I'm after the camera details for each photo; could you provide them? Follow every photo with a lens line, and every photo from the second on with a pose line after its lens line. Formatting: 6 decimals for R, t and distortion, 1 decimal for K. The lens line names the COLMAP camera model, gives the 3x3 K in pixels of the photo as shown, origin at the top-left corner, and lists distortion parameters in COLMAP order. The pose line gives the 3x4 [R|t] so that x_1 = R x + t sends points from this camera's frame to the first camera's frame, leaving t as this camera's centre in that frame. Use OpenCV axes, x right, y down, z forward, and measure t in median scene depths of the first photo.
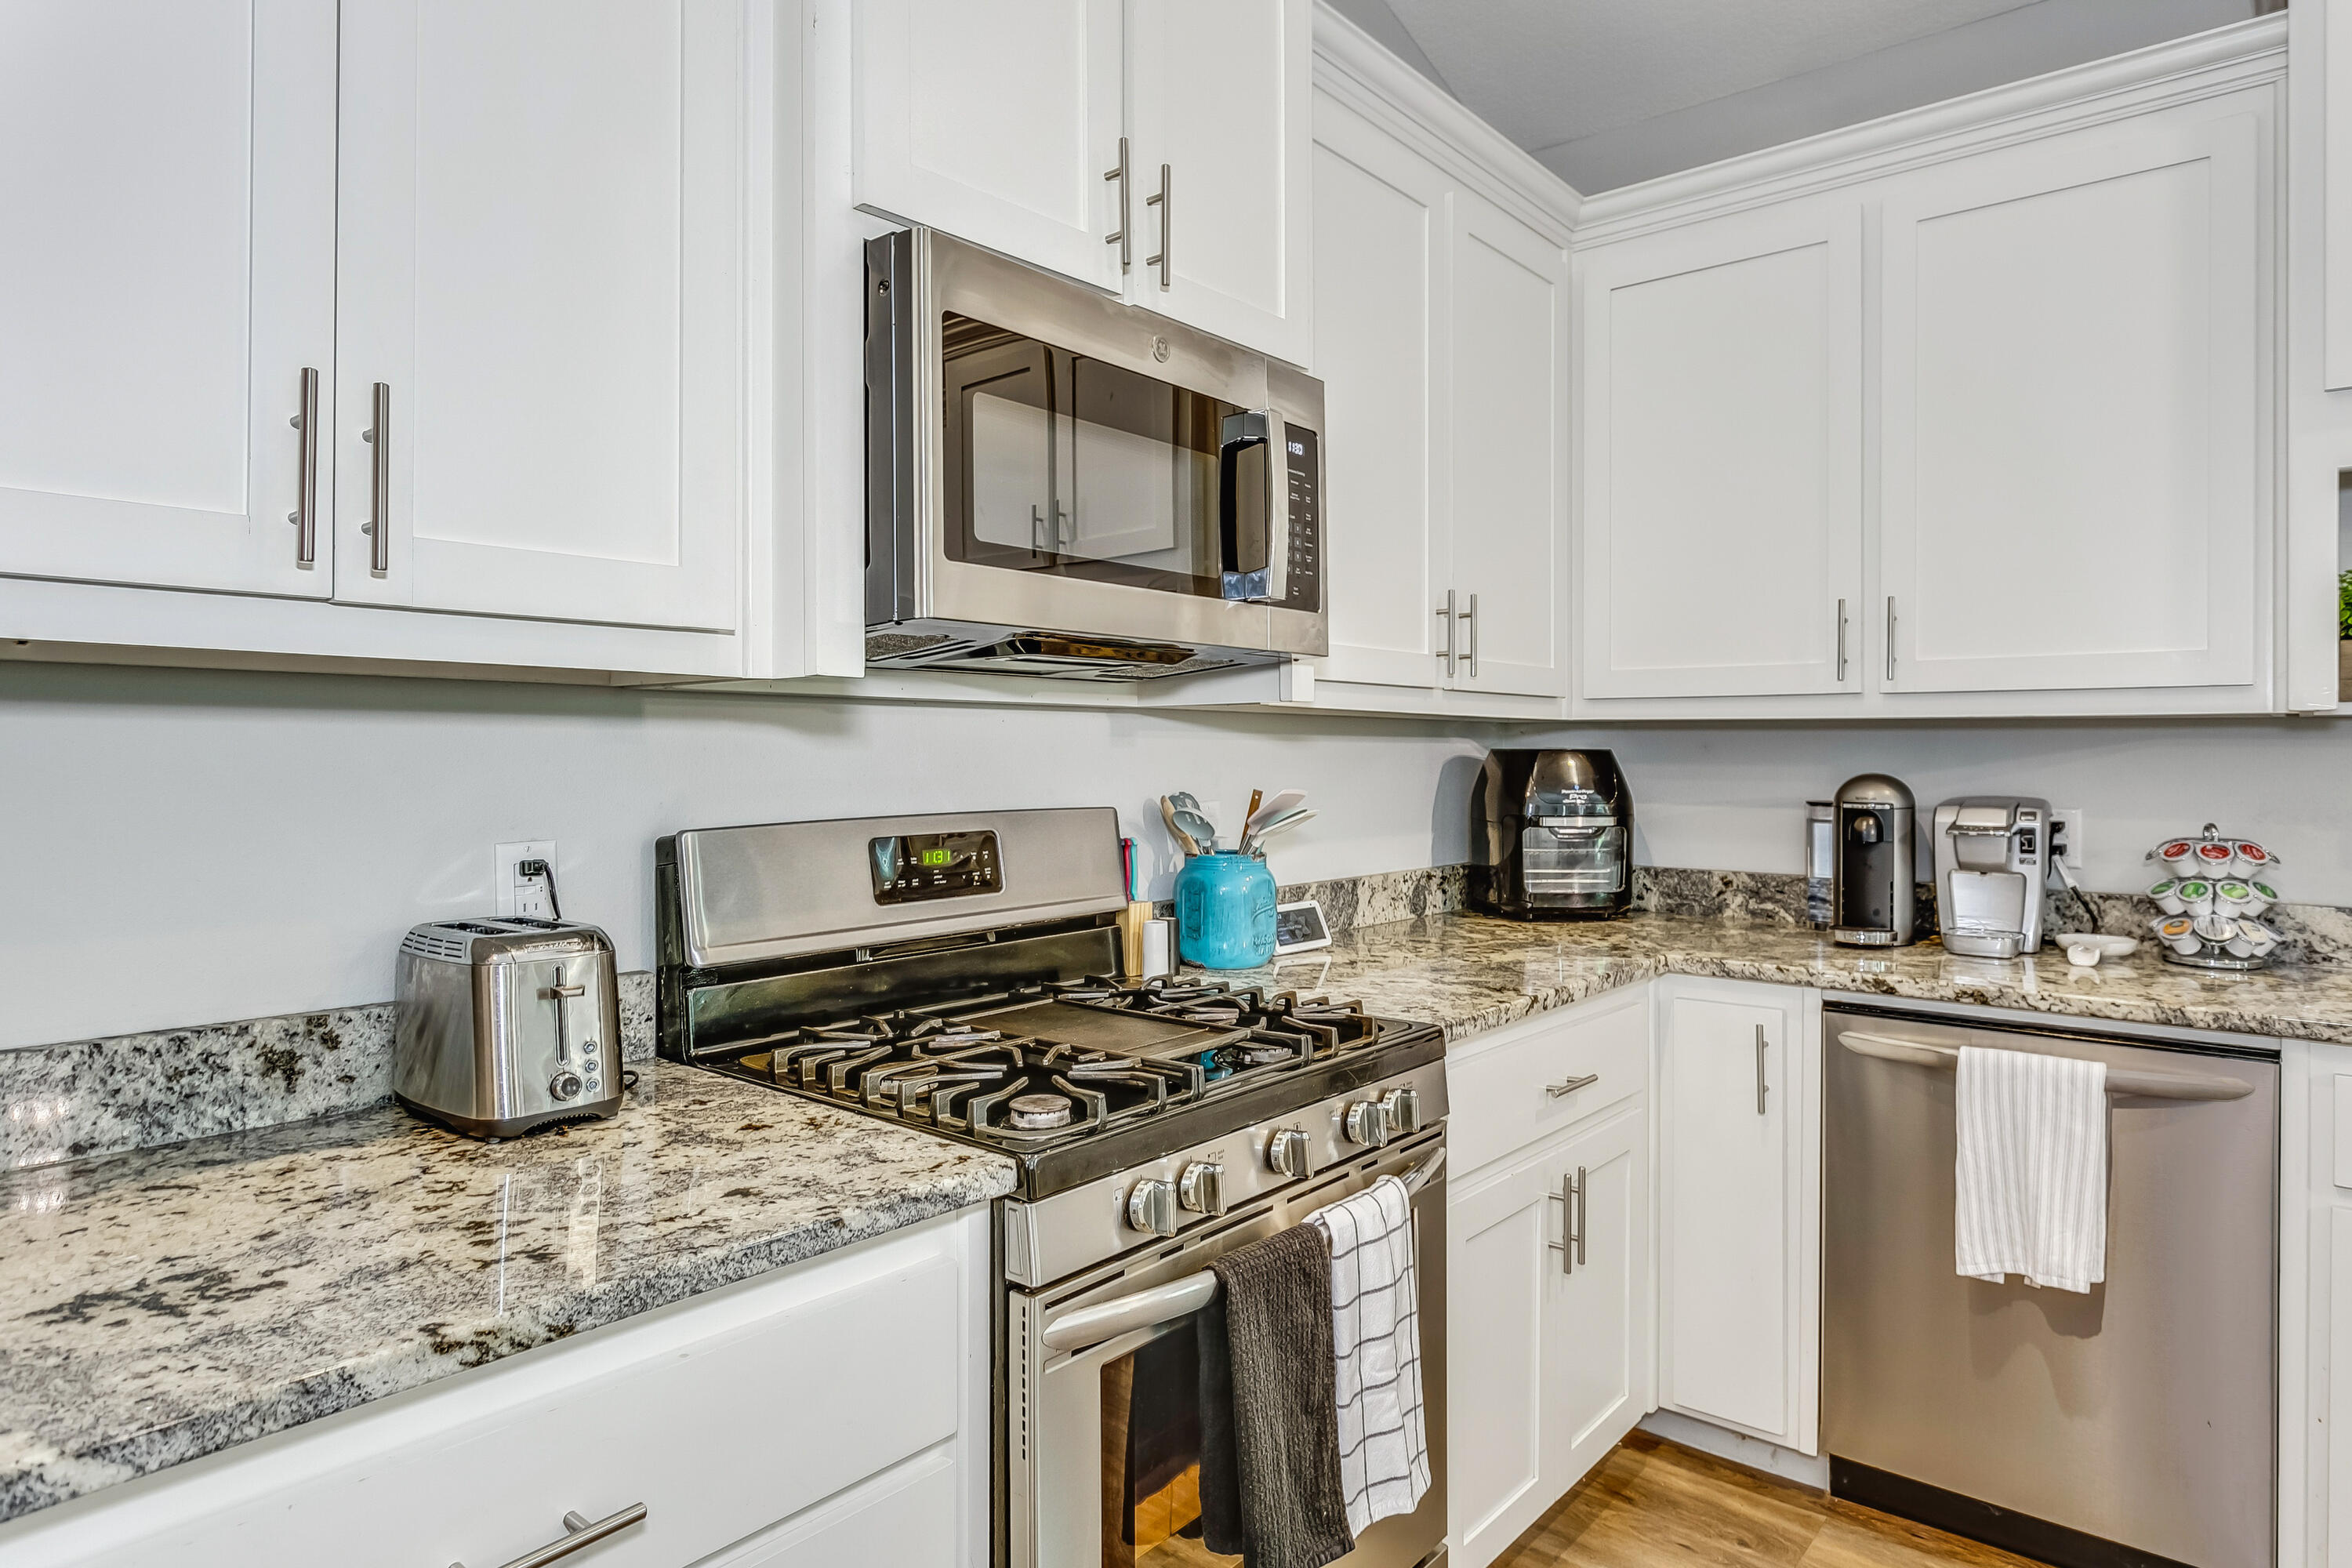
lens RADIAL K [[1348.7, 0, 1177.7], [0, 1348.7, 752.0], [0, 0, 1]] dist [0.001190, 0.000463]
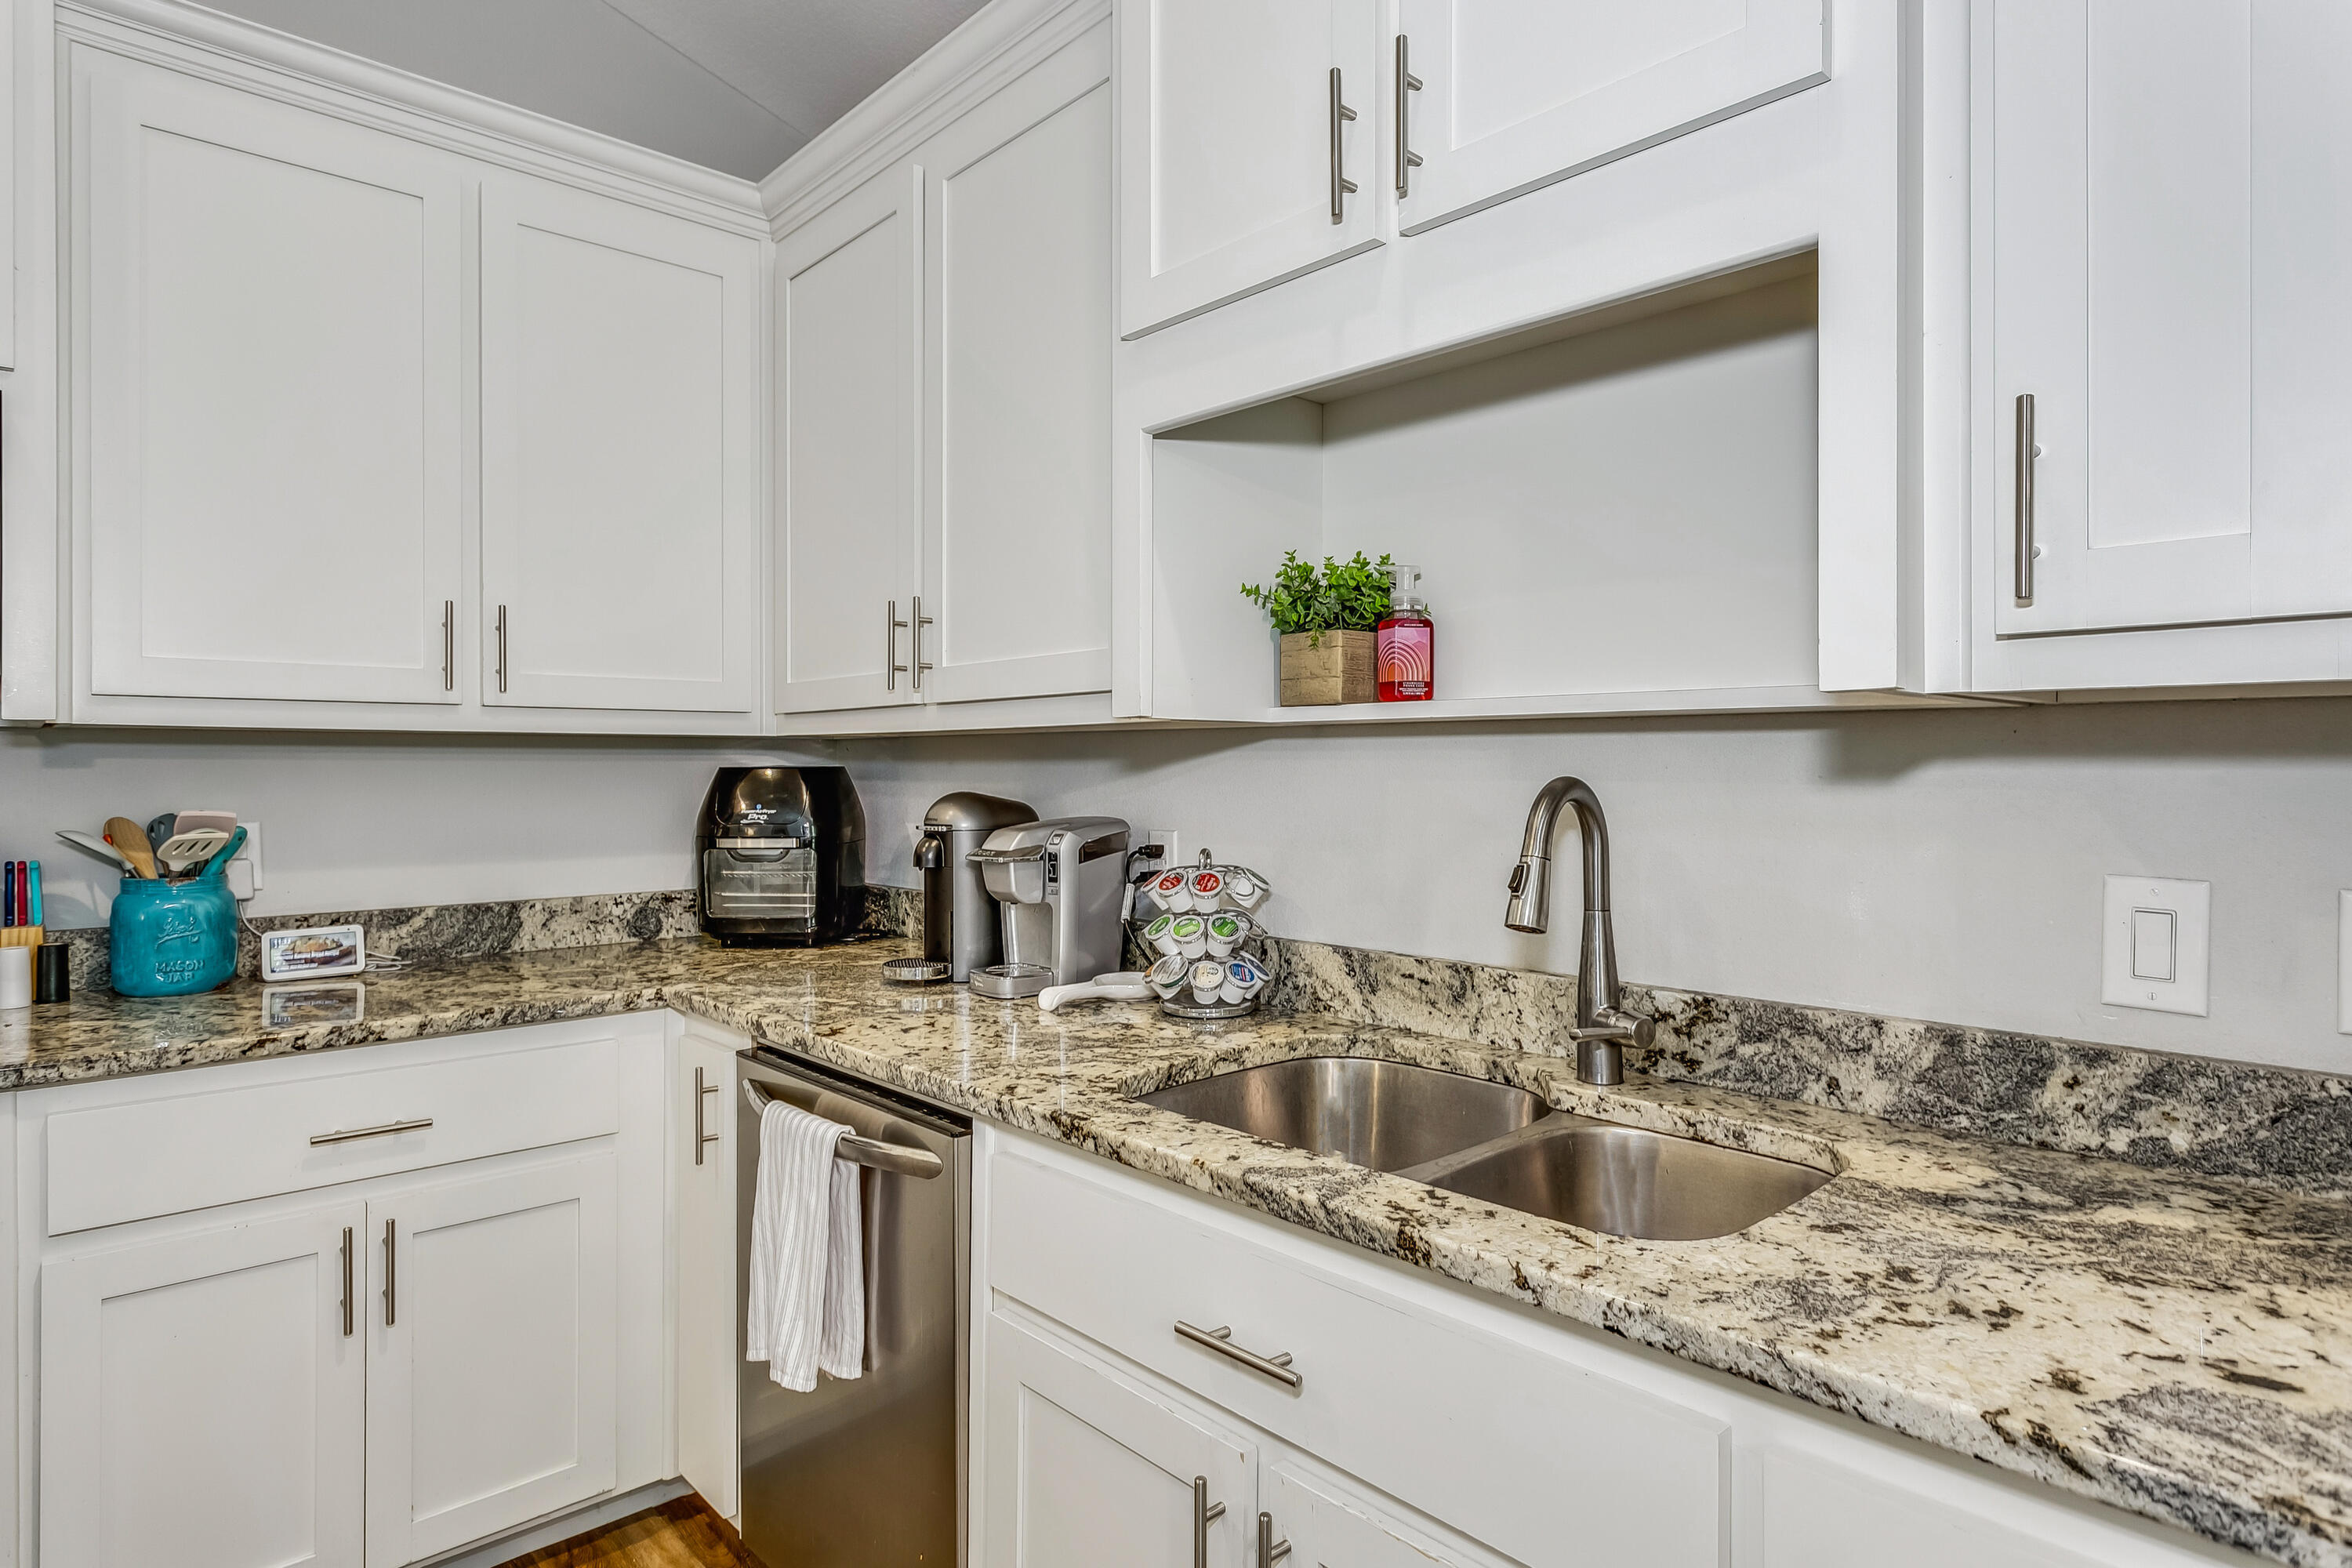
lens RADIAL K [[1267.4, 0, 1167.7], [0, 1267.4, 767.4], [0, 0, 1]] dist [-0.003302, 0.001024]
pose [[0.990574, -0.006372, -0.136827, 1.014893], [0.006363, 0.999980, -0.000510, 0.001134], [0.136828, -0.000366, 0.990595, 0.226166]]
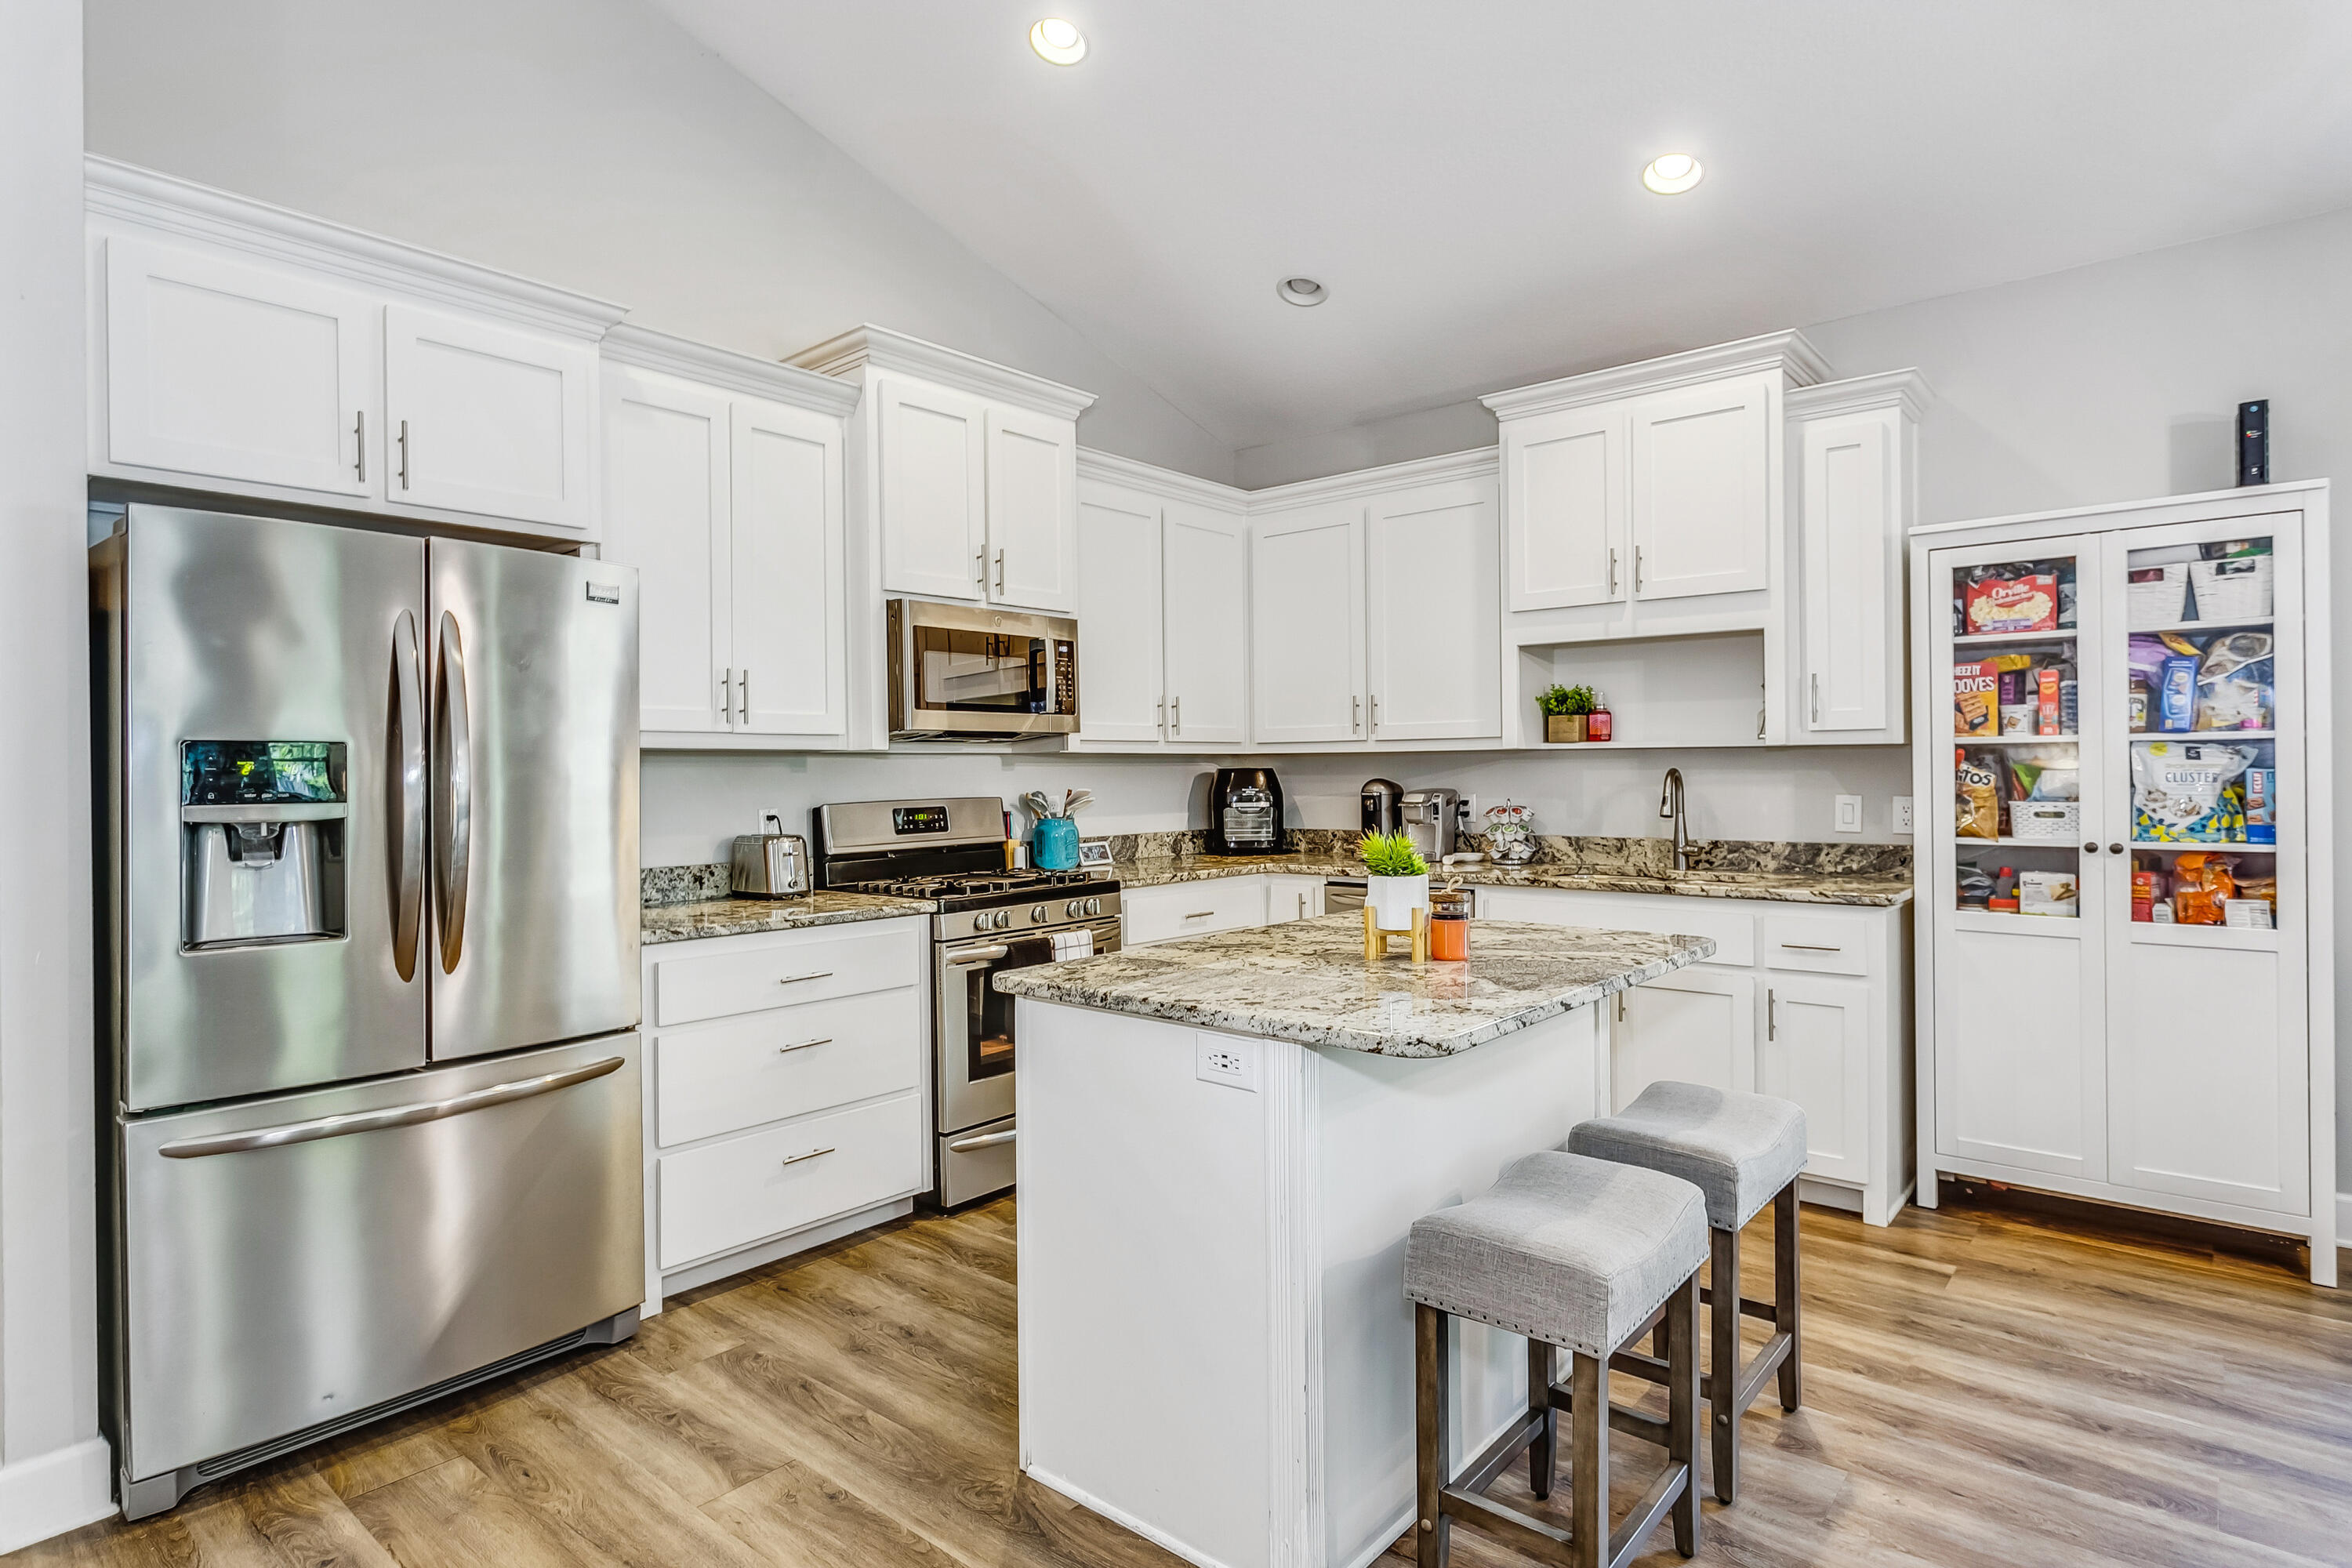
lens RADIAL K [[1229.9, 0, 1172.8], [0, 1229.9, 769.9], [0, 0, 1]] dist [-0.000337, 0.000583]
pose [[0.999814, -0.013543, -0.013752, 0.298853], [0.013527, 0.999908, -0.001244, 0.001524], [0.013768, 0.001058, 0.999905, -1.180324]]
